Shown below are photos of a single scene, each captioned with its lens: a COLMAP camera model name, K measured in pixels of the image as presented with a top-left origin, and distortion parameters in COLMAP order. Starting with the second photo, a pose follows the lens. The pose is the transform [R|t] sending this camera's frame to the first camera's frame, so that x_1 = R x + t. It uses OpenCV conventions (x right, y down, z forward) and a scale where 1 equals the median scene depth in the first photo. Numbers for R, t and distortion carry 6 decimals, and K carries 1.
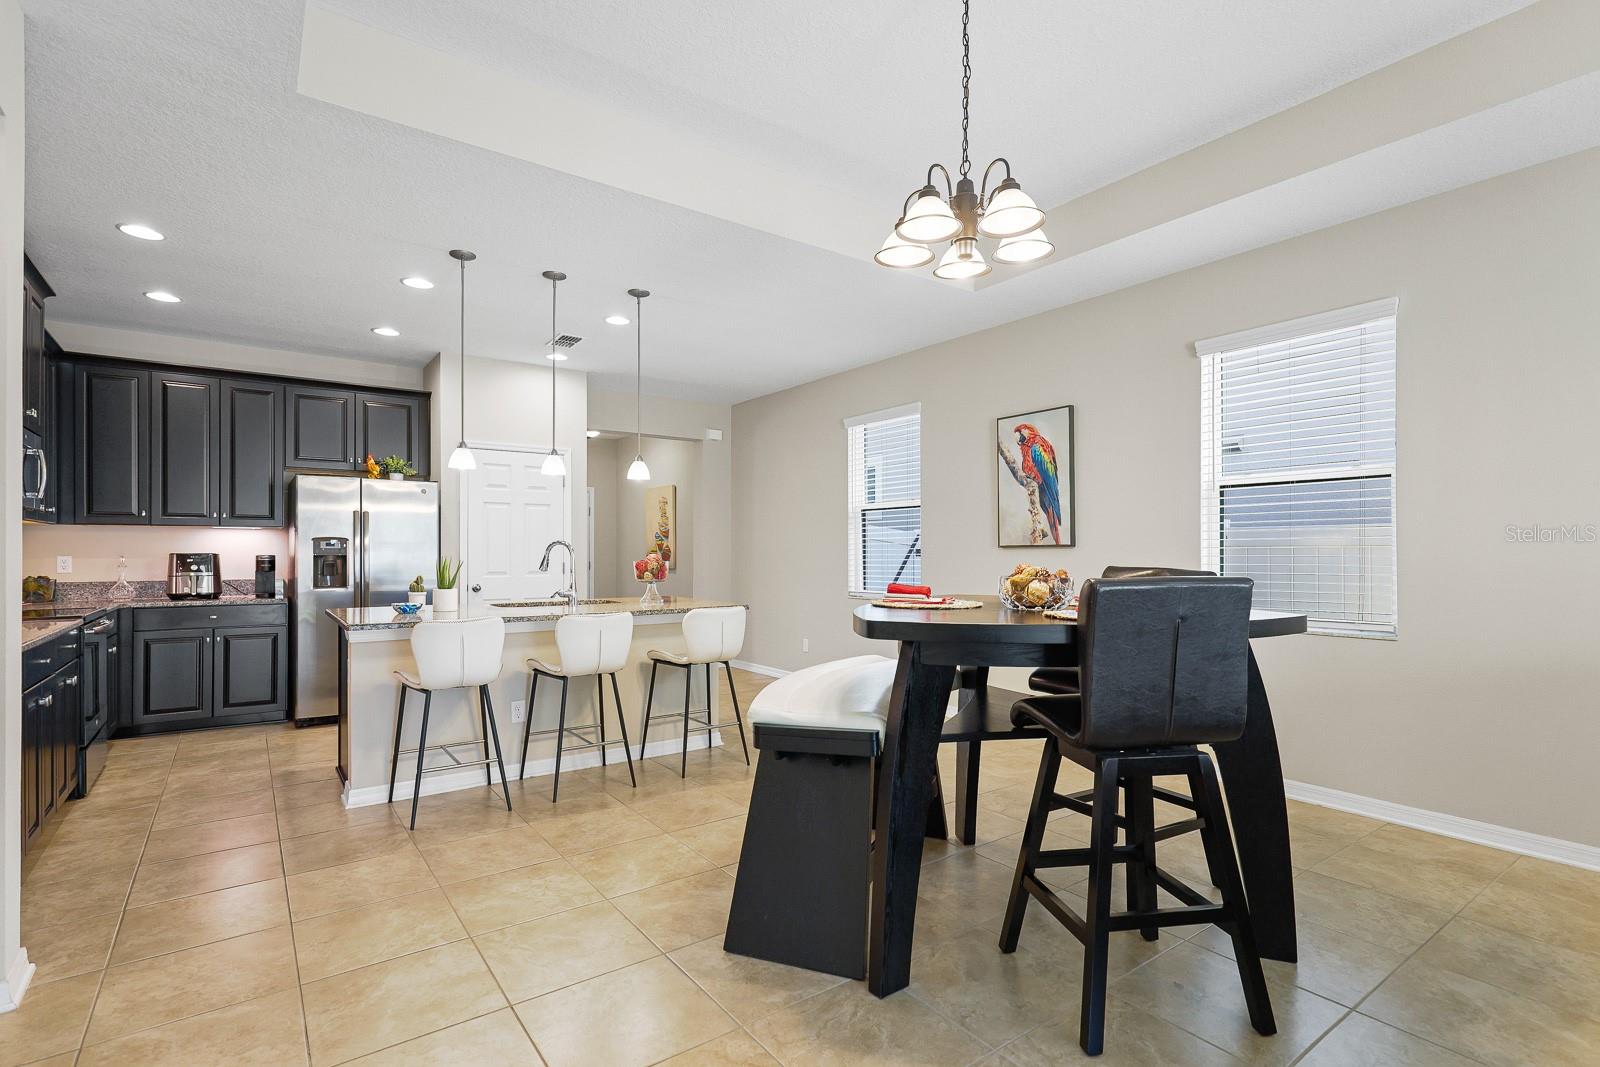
lens RADIAL K [[769.9, 0, 809.1], [0, 769.9, 551.8], [0, 0, 1]] dist [0.002170, 0.000189]
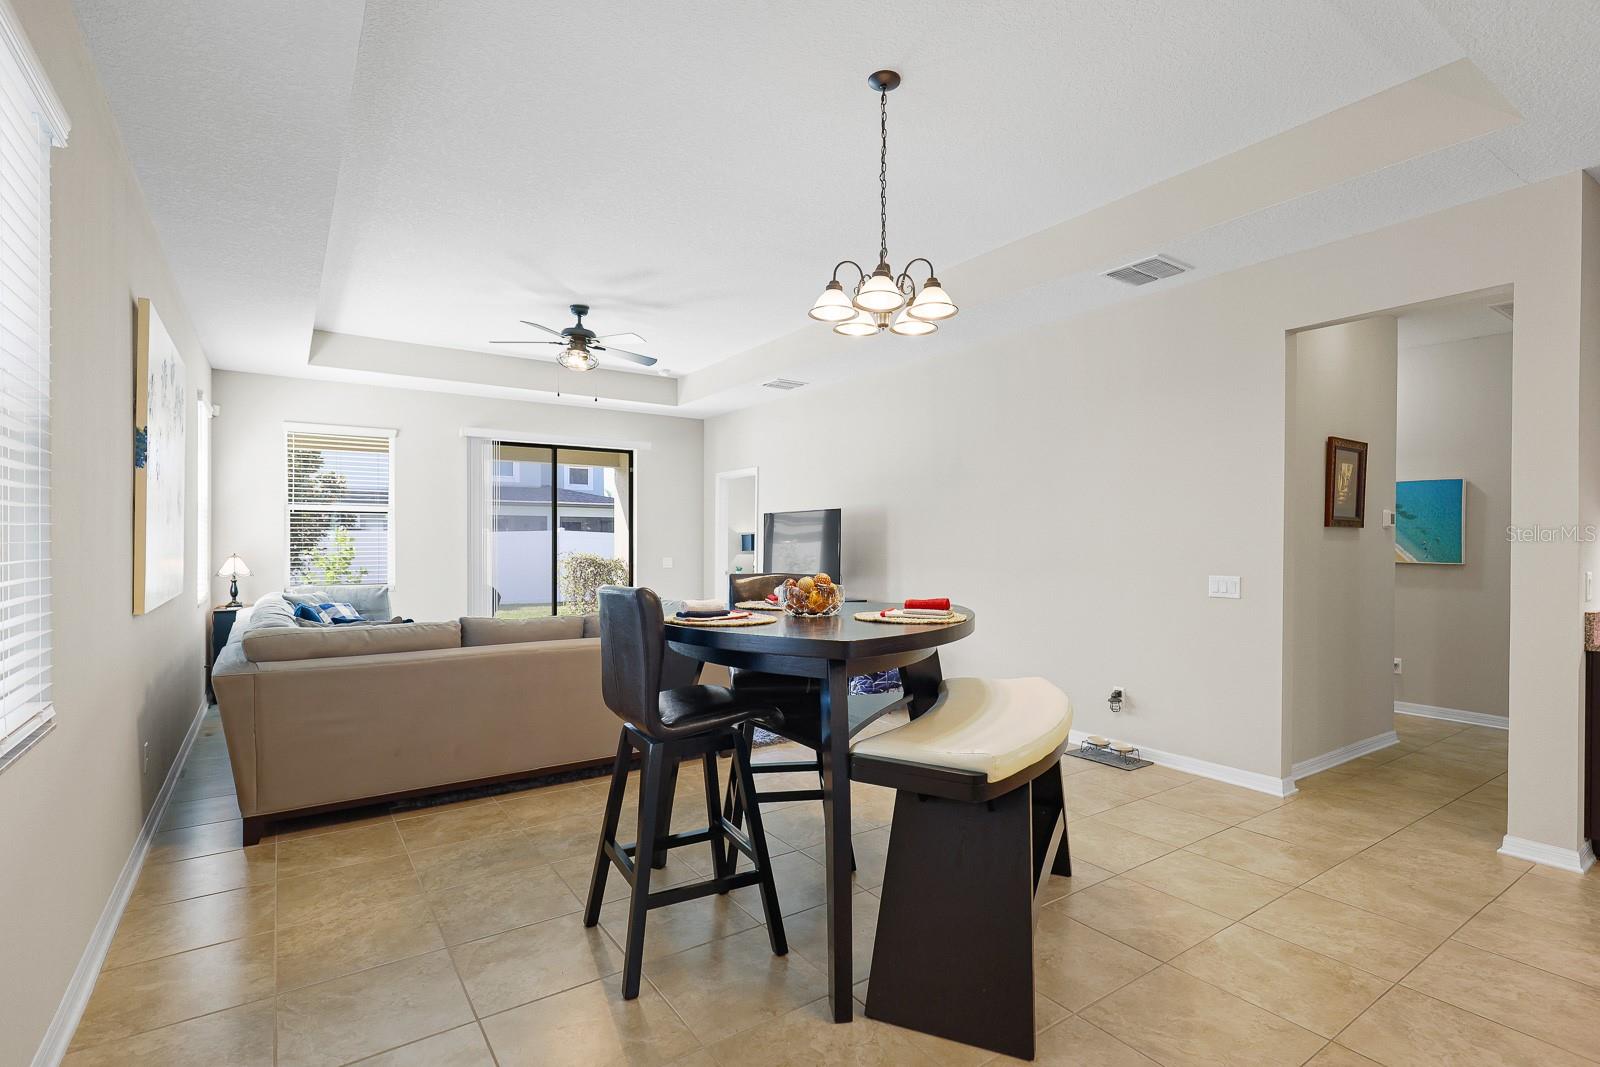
lens RADIAL K [[763.6, 0, 804.2], [0, 763.6, 544.7], [0, 0, 1]] dist [0.002430, 0.000447]
pose [[-0.999531, -0.001691, 0.030580, 0.132186], [-0.001600, 0.999994, 0.002988, -0.014313], [-0.030585, 0.002938, -0.999528, 1.018830]]
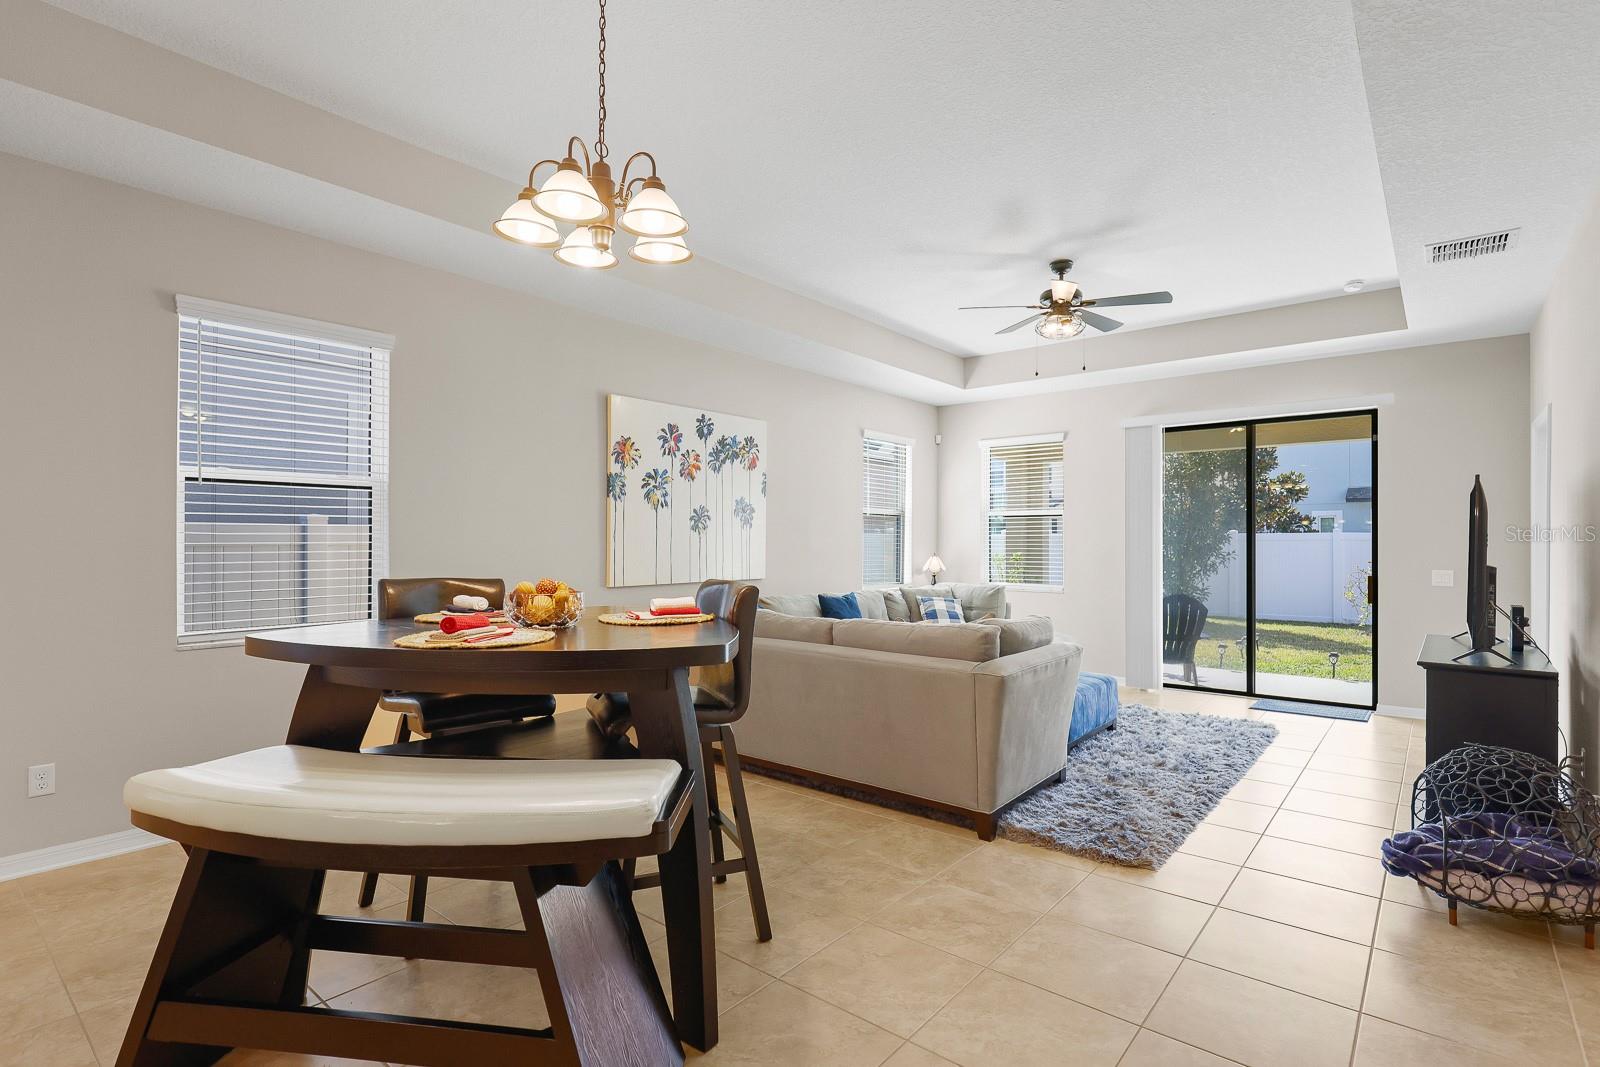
lens RADIAL K [[777.9, 0, 800.0], [0, 777.9, 533.5], [0, 0, 1]] dist [-0.003873, -0.000211]
pose [[-0.238695, 0.011223, 0.971030, -0.344291], [-0.004525, 0.999910, -0.012669, -0.013961], [-0.971084, -0.007418, -0.238623, 0.451774]]
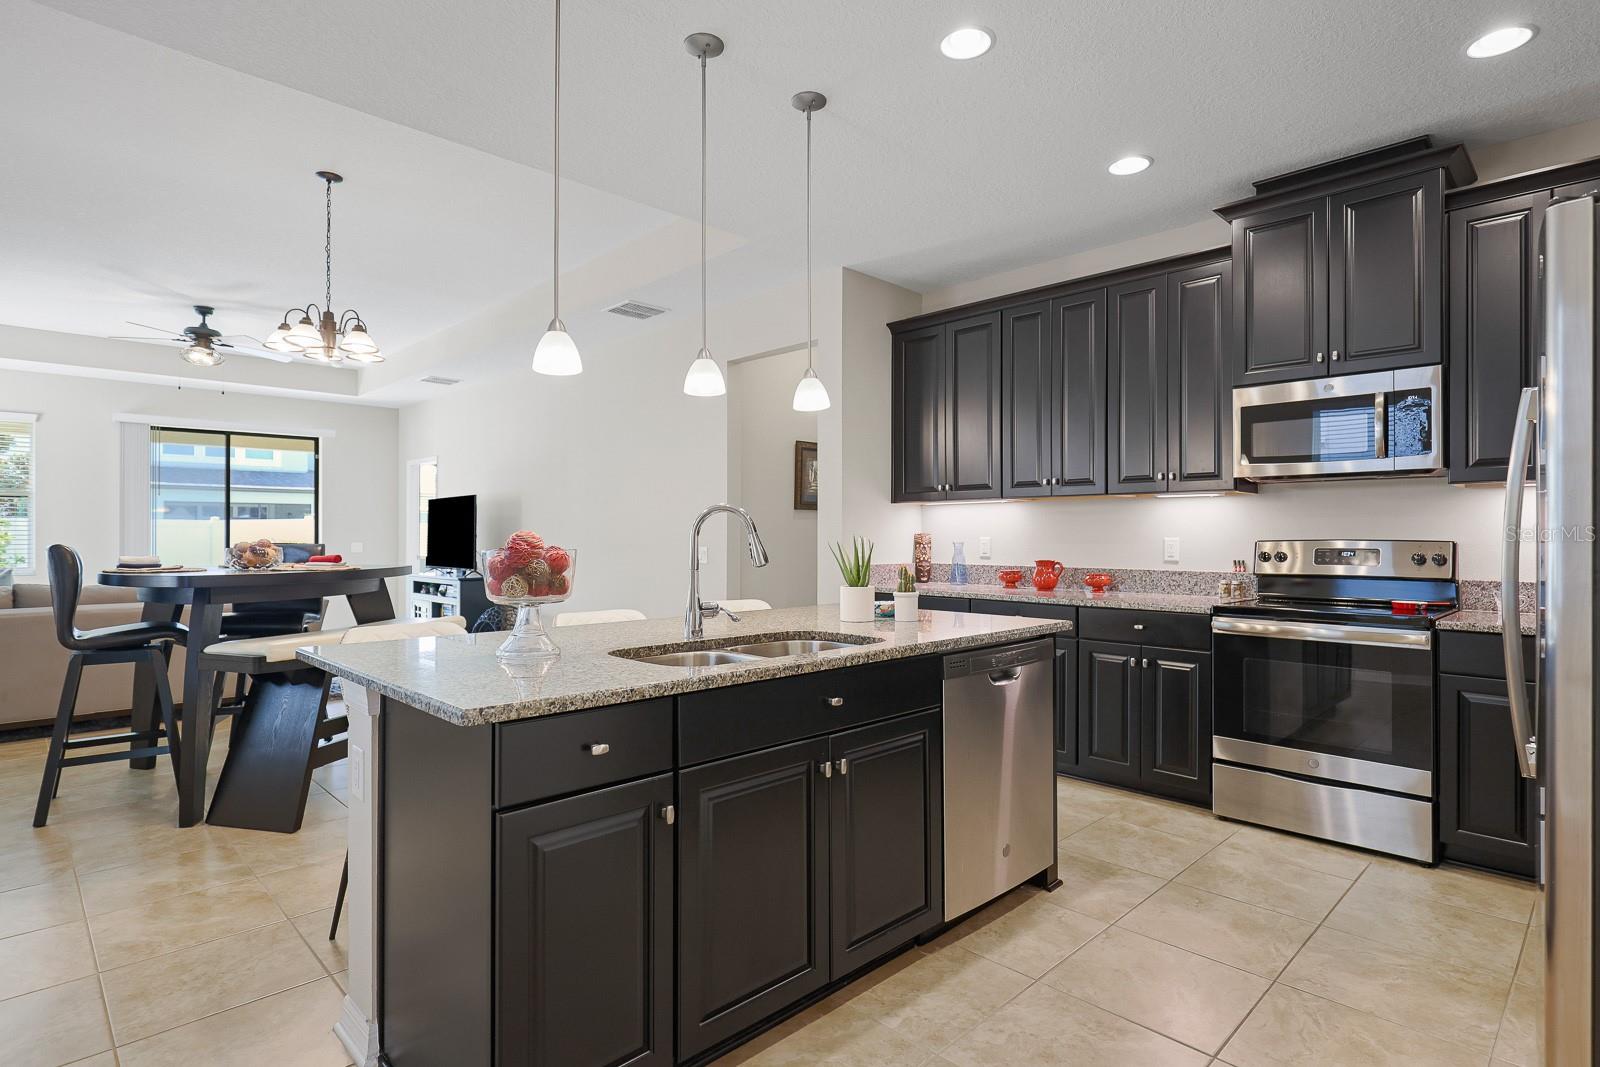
lens RADIAL K [[819.5, 0, 800.0], [0, 819.5, 533.5], [0, 0, 1]] dist [-0.000833, -0.000279]
pose [[-0.990668, 0.000518, -0.136294, -0.261011], [0.000659, 0.999999, -0.000991, 0.002867], [0.136293, -0.001072, -0.990668, 1.326605]]
